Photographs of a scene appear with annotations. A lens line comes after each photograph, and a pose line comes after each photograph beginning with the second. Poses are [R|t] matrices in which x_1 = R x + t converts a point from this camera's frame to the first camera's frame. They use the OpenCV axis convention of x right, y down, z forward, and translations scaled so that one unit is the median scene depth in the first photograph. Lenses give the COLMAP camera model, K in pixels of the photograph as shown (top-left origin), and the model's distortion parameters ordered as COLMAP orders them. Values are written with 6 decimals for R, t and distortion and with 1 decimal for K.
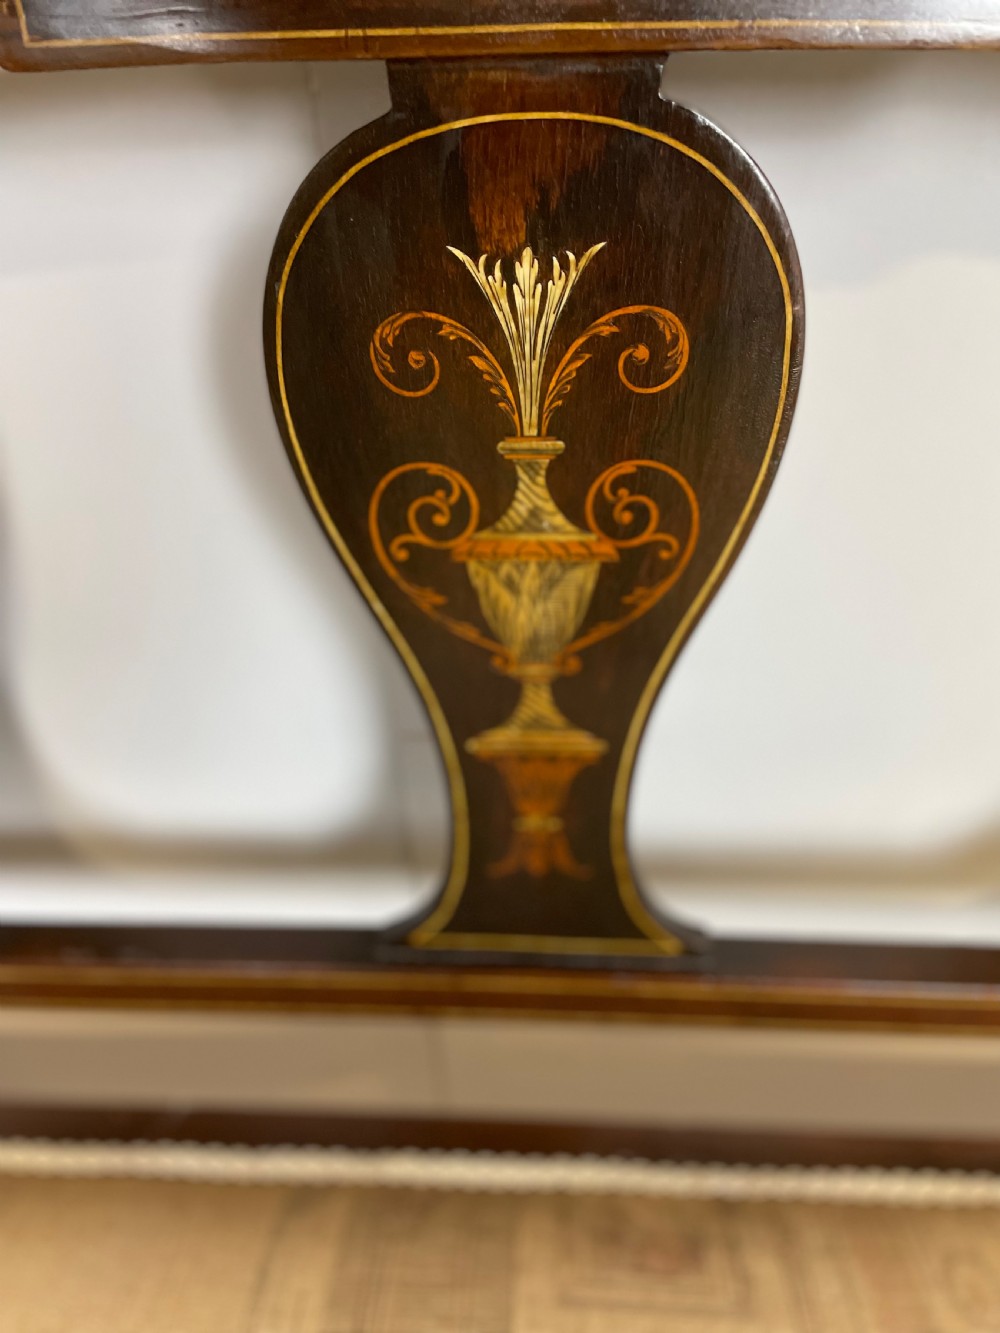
lens RADIAL K [[1006.8, 0, 496.9], [0, 1006.8, 664.8], [0, 0, 1]] dist [0.082449, -0.108014]
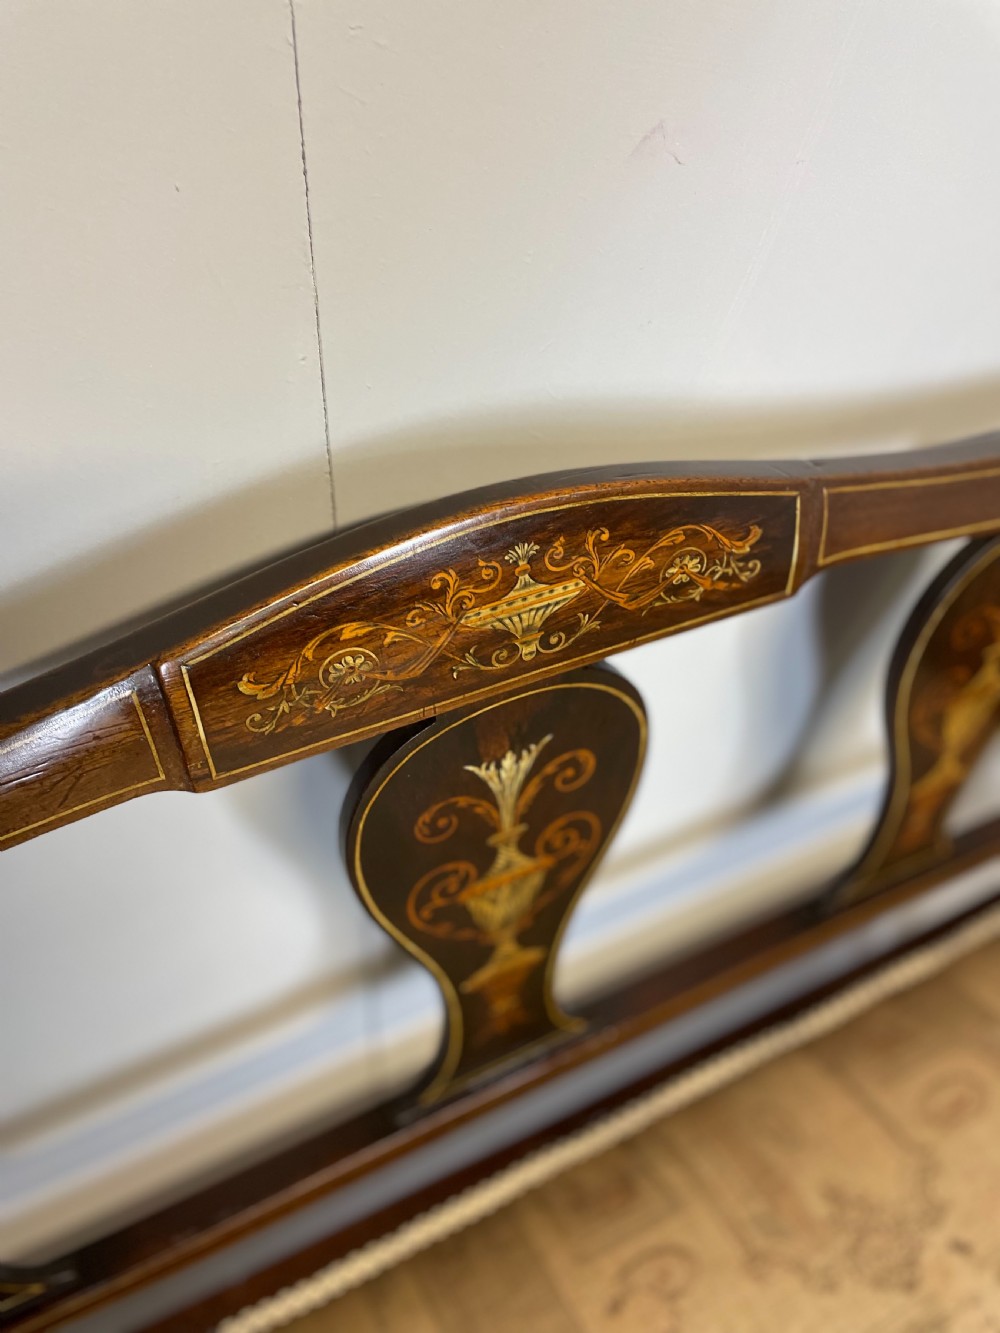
lens RADIAL K [[1006.8, 0, 509.3], [0, 1006.8, 665.3], [0, 0, 1]] dist [0.082449, -0.108014]
pose [[0.853552, -0.303496, 0.423484, -0.527478], [0.234780, 0.949669, 0.207383, -0.762818], [-0.465109, -0.077586, 0.881847, -0.340973]]
